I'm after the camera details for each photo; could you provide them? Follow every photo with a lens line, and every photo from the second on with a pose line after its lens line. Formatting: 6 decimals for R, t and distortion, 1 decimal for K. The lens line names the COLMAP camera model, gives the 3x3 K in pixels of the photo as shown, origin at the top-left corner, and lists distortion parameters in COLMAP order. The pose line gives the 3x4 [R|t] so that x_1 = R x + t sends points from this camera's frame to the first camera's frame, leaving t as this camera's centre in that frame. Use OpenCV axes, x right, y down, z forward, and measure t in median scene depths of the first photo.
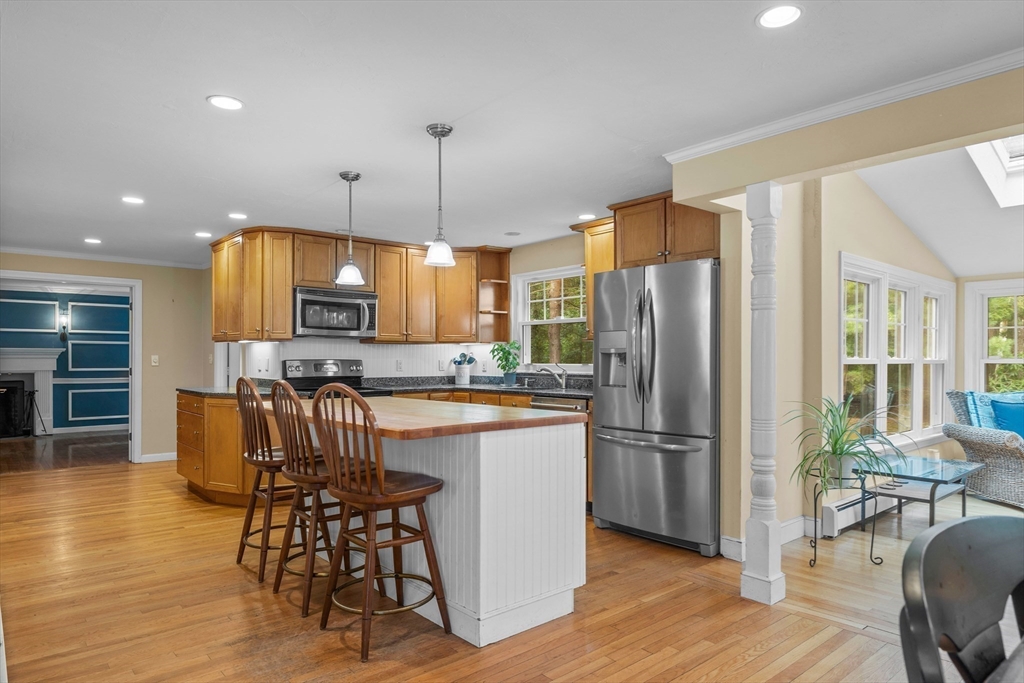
lens RADIAL K [[622.8, 0, 498.9], [0, 622.8, 357.0], [0, 0, 1]] dist [-0.008810, -0.000501]
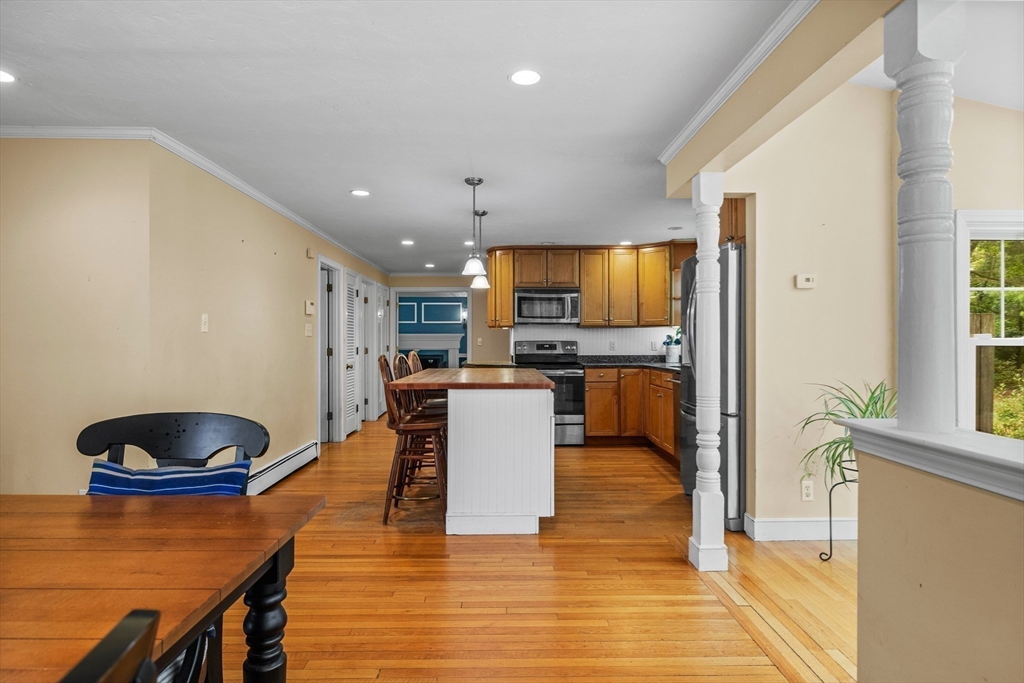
lens RADIAL K [[569.9, 0, 512.5], [0, 569.9, 340.6], [0, 0, 1]] dist [0.000040, -0.000300]
pose [[0.770618, -0.001814, -0.637295, 0.418643], [0.004176, 0.999989, 0.002204, 0.000341], [0.637283, -0.004360, 0.770617, 0.022525]]
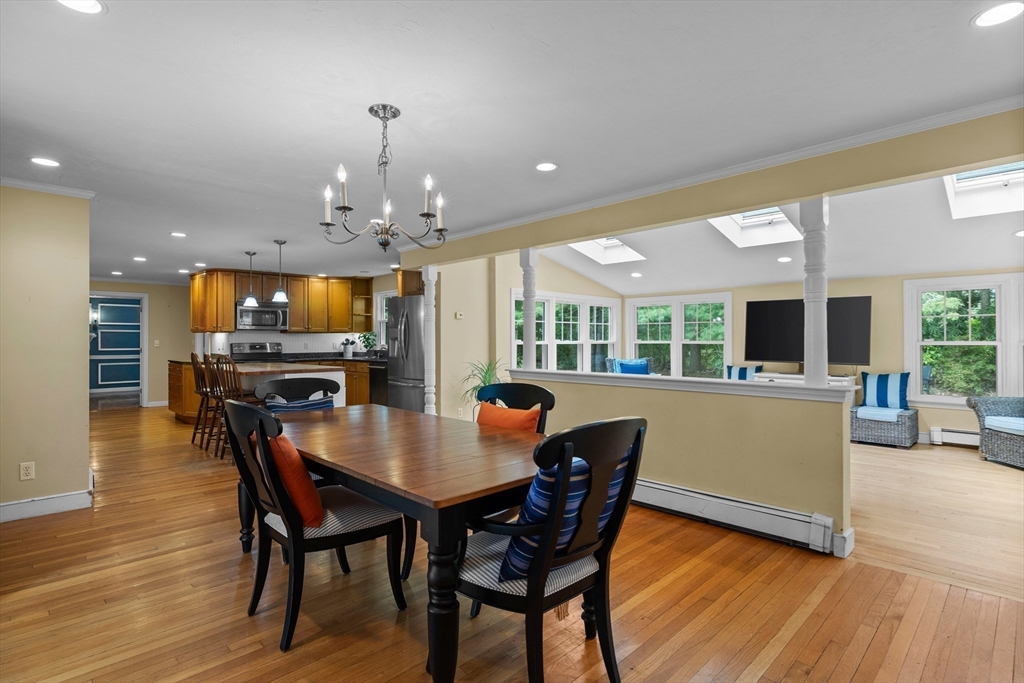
lens RADIAL K [[523.0, 0, 514.1], [0, 523.0, 336.6], [0, 0, 1]] dist [-0.011602, -0.000133]
pose [[0.996976, -0.003465, 0.077639, 0.309693], [0.003531, 0.999994, -0.000713, -0.009462], [-0.077636, 0.000985, 0.996981, -0.487118]]
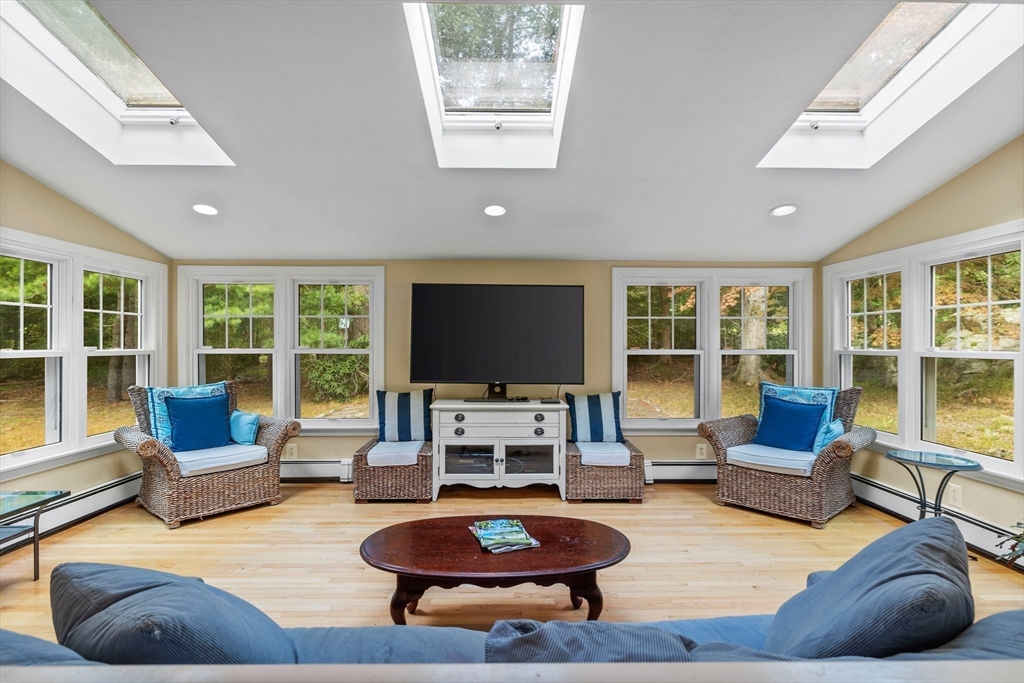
lens RADIAL K [[523.0, 0, 507.0], [0, 523.0, 340.8], [0, 0, 1]] dist [-0.011602, -0.000133]
pose [[0.646431, 0.003016, 0.762967, 0.478623], [-0.003717, 0.999993, -0.000804, -0.010001], [-0.762964, -0.002317, 0.646437, 0.132198]]
